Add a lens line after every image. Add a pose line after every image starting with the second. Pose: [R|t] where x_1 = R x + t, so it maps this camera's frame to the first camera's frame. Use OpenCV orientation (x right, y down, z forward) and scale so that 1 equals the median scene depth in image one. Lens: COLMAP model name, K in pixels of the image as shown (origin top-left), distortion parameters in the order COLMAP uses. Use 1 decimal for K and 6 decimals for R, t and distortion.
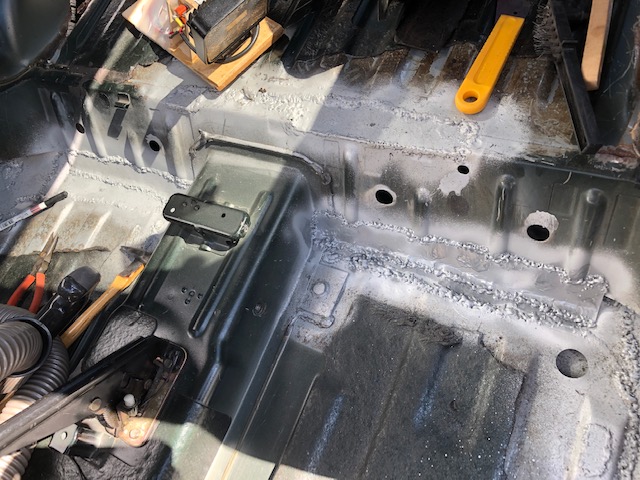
lens RADIAL K [[520.9, 0, 310.3], [0, 520.9, 227.6], [0, 0, 1]] dist [0.004528, -0.012645]
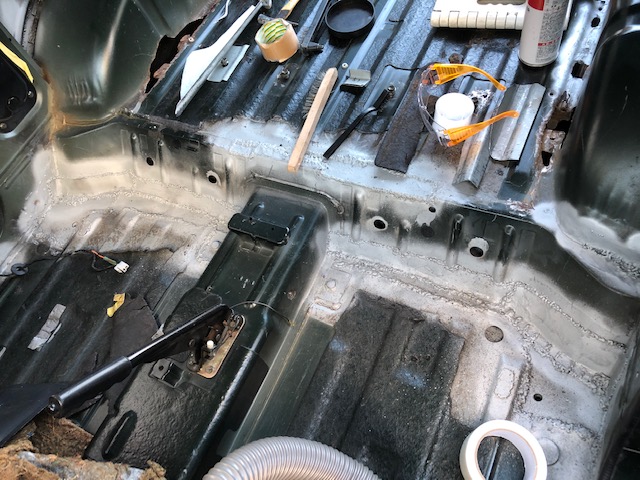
lens RADIAL K [[520.9, 0, 305.6], [0, 520.9, 221.1], [0, 0, 1]] dist [0.004528, -0.012645]
pose [[0.995254, 0.072485, 0.064932, -0.185791], [-0.065993, 0.993086, -0.097087, 0.100102], [-0.071521, 0.092341, 0.993156, -0.531299]]
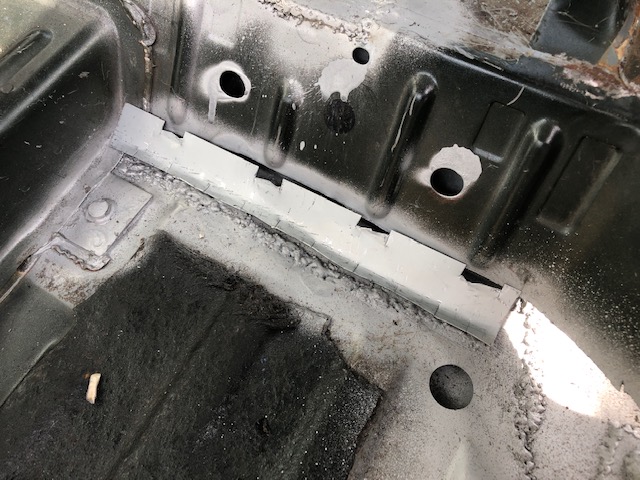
lens RADIAL K [[520.9, 0, 315.7], [0, 520.9, 234.5], [0, 0, 1]] dist [0.004528, -0.012645]
pose [[0.944570, 0.210157, 0.252234, 0.126305], [-0.218276, 0.975878, 0.004320, 0.100909], [-0.245241, -0.059137, 0.967657, 0.386962]]
